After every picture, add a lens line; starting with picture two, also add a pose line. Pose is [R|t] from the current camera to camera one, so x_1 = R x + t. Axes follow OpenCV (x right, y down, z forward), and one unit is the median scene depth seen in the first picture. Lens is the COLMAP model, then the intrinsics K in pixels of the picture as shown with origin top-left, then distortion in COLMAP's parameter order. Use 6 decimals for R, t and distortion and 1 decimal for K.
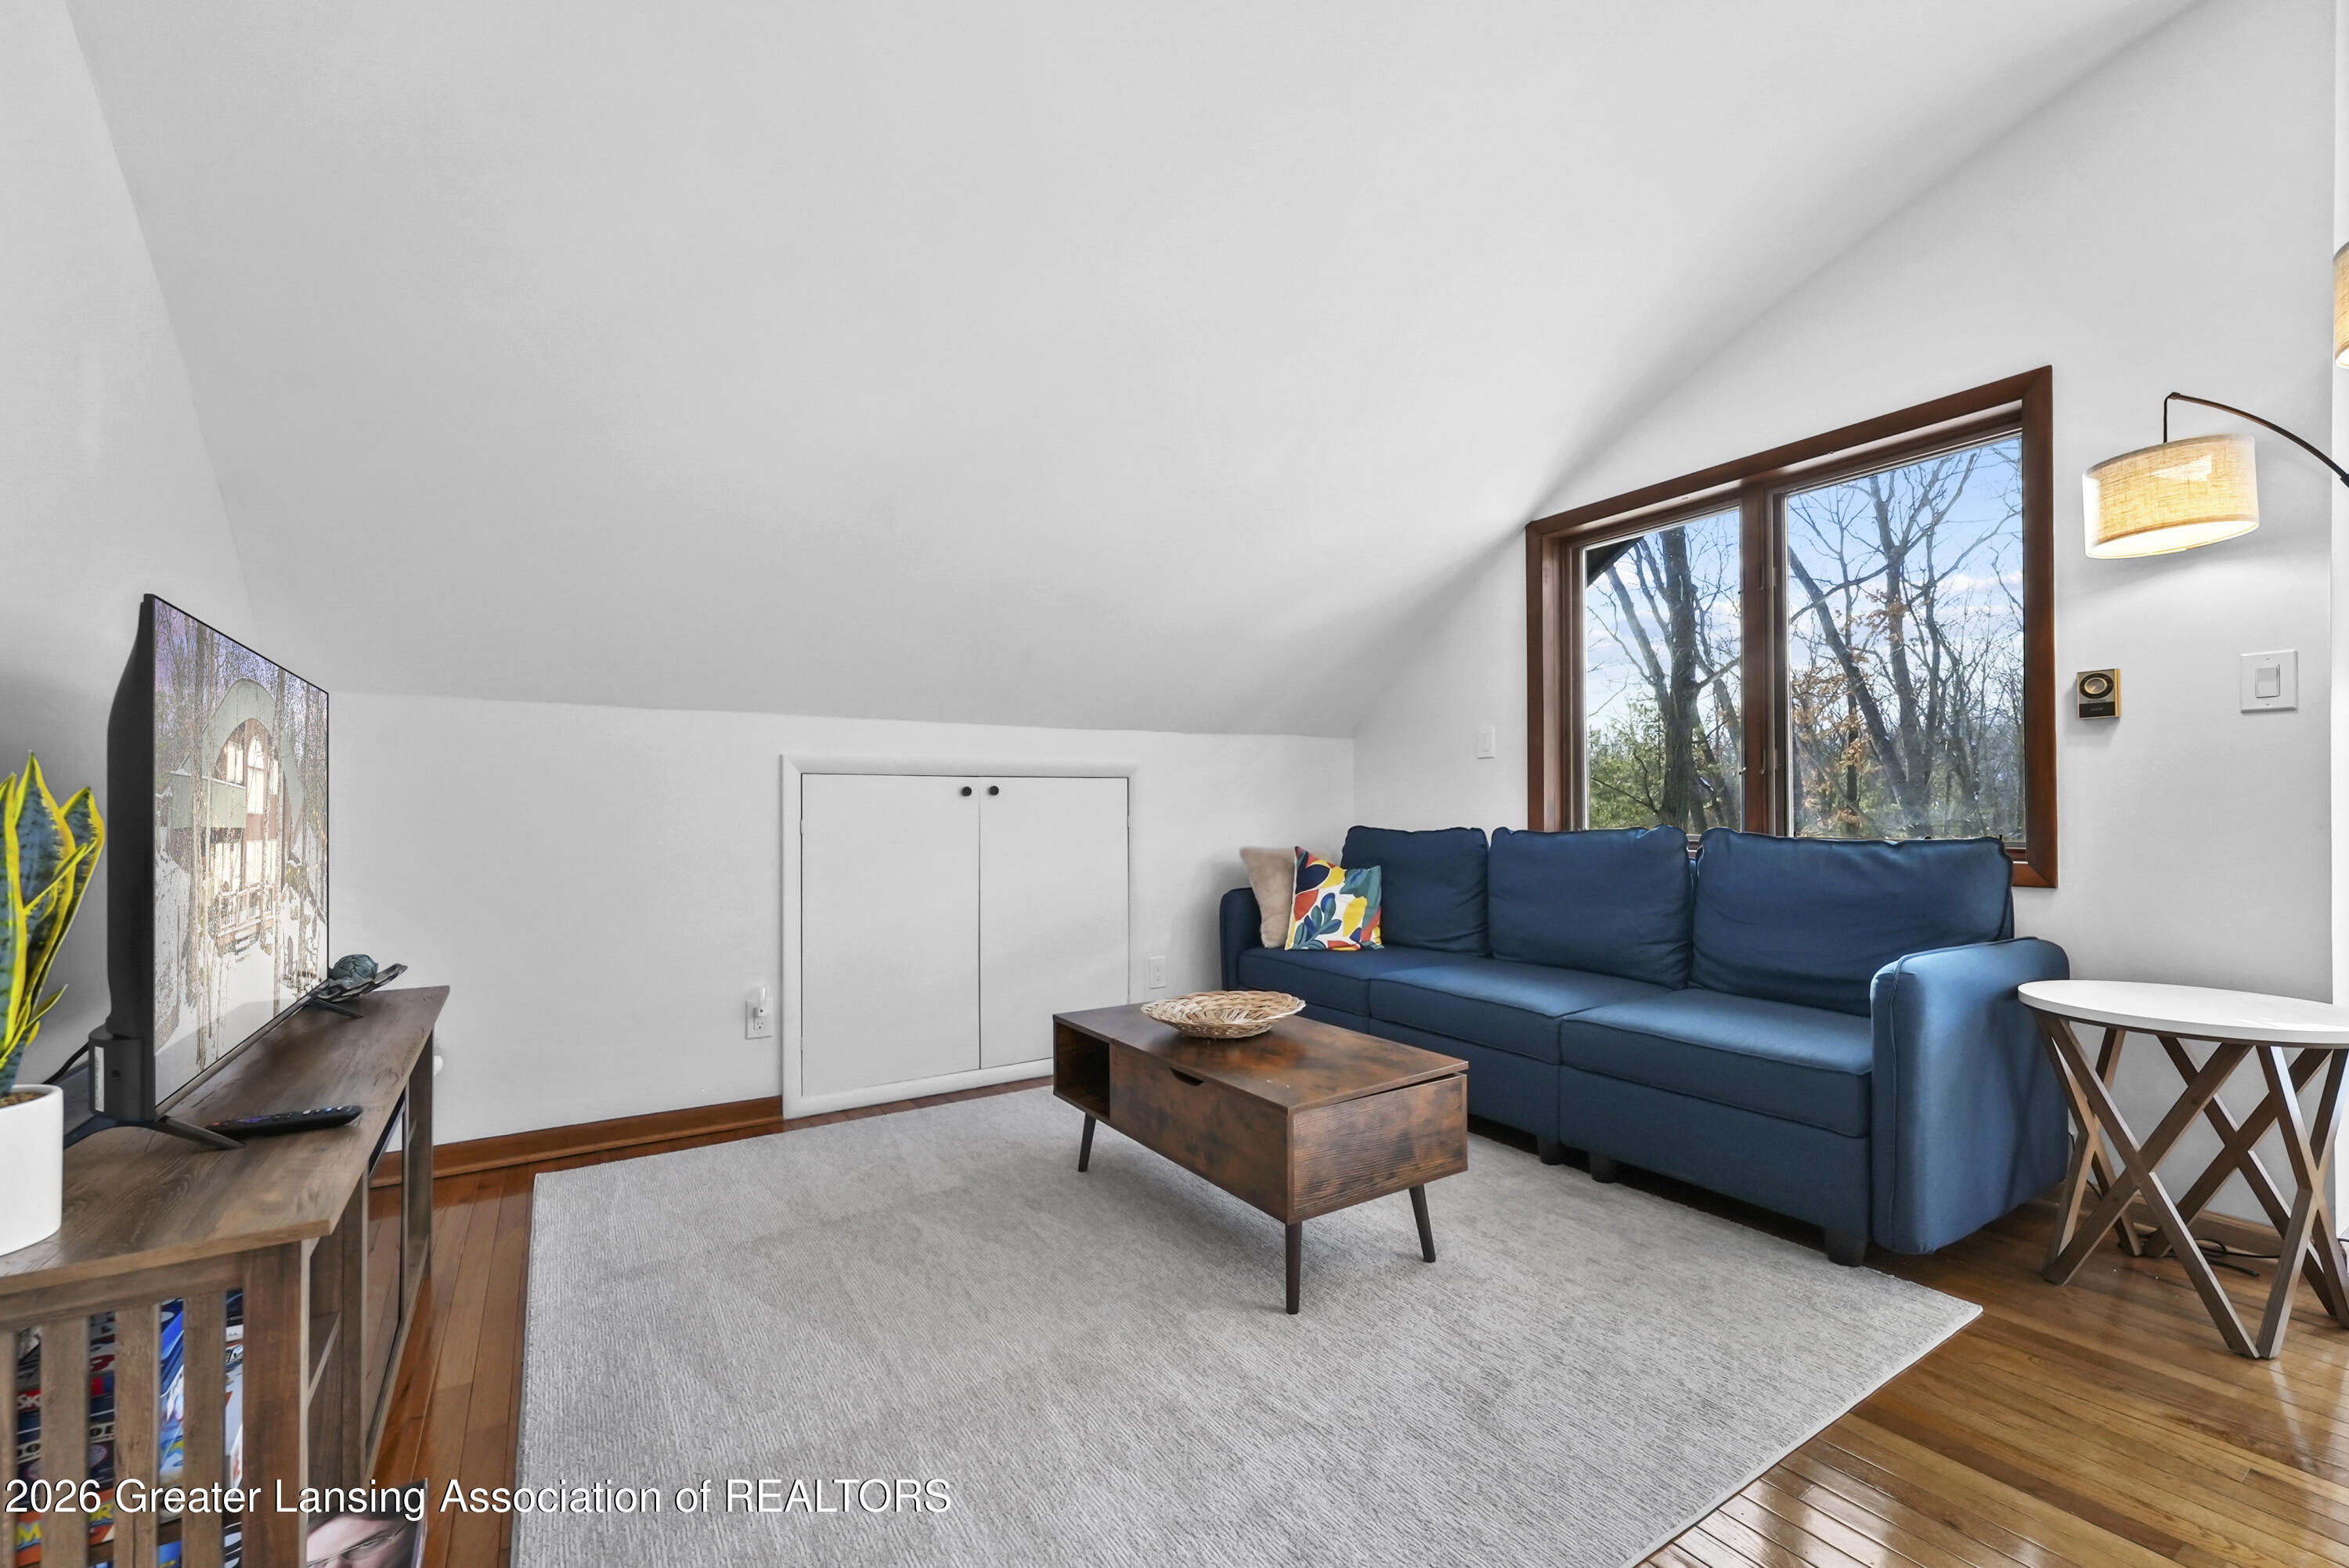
lens RADIAL K [[954.9, 0, 1168.6], [0, 954.9, 804.5], [0, 0, 1]] dist [0.005369, -0.000847]
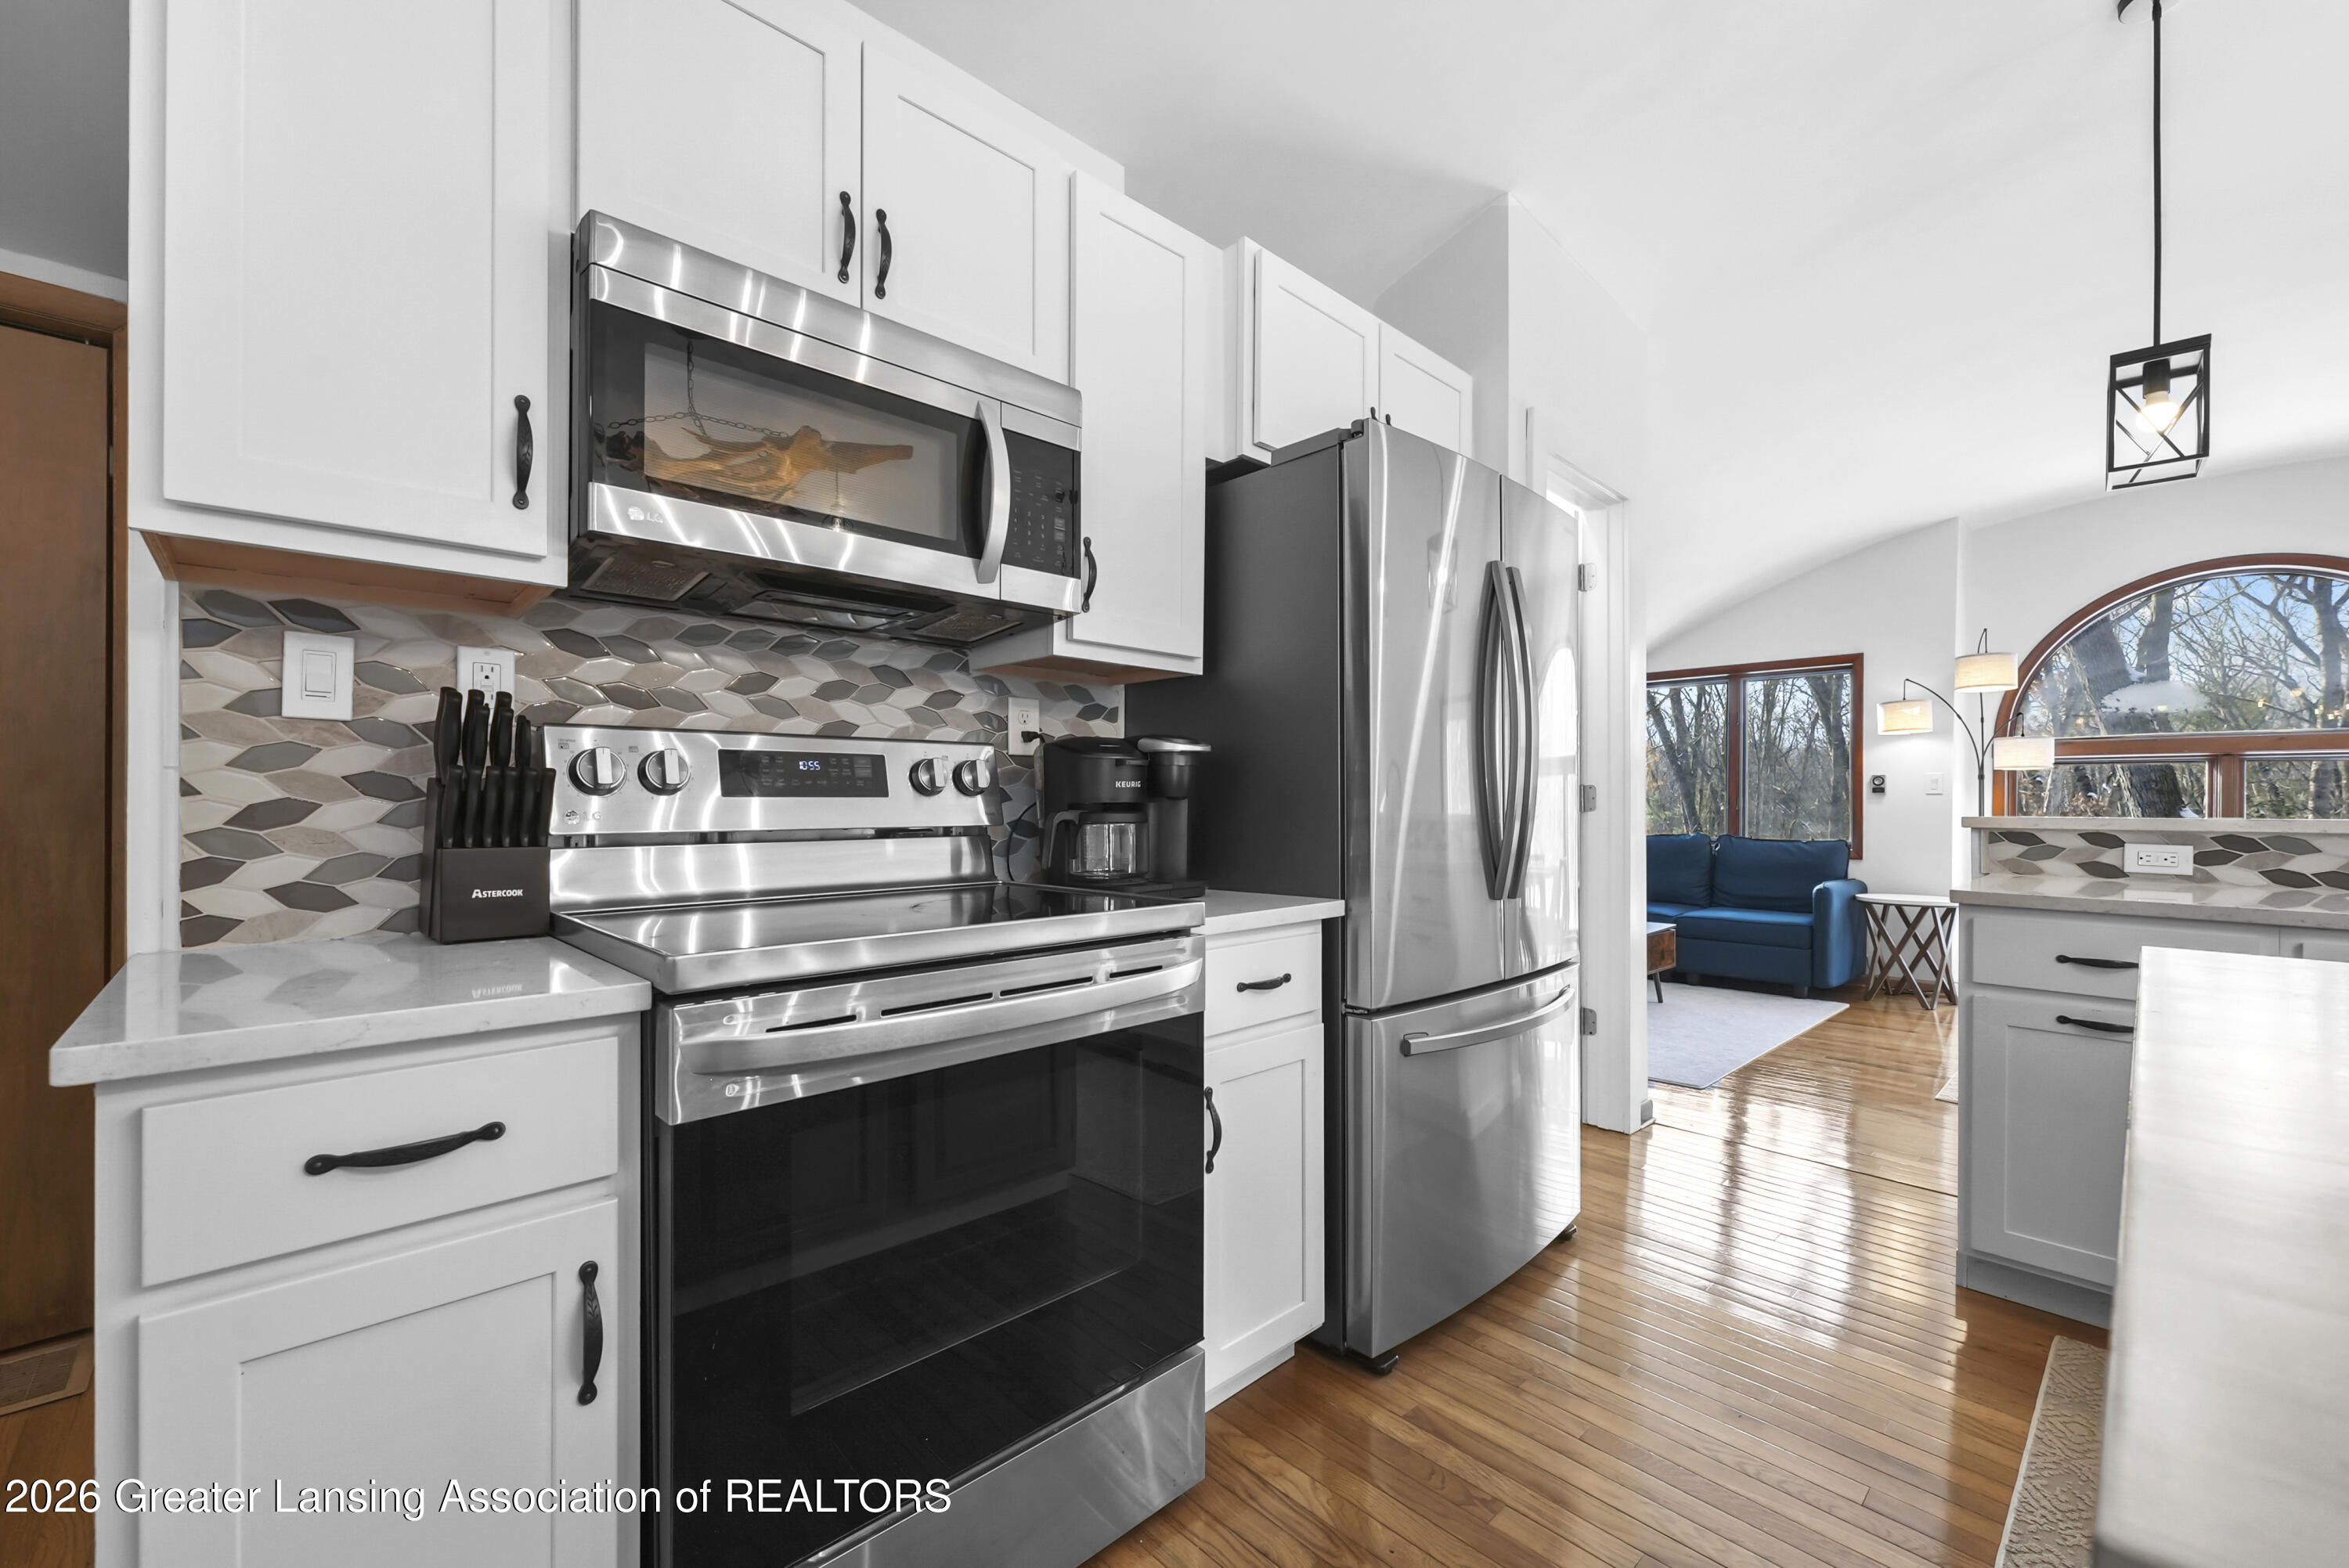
lens RADIAL K [[954.9, 0, 1168.0], [0, 954.9, 797.9], [0, 0, 1]] dist [0.005369, -0.000847]
pose [[0.981150, 0.016955, 0.192505, -1.269064], [-0.016387, 0.999855, -0.004541, -0.031889], [-0.192554, 0.001300, 0.981286, -1.049547]]
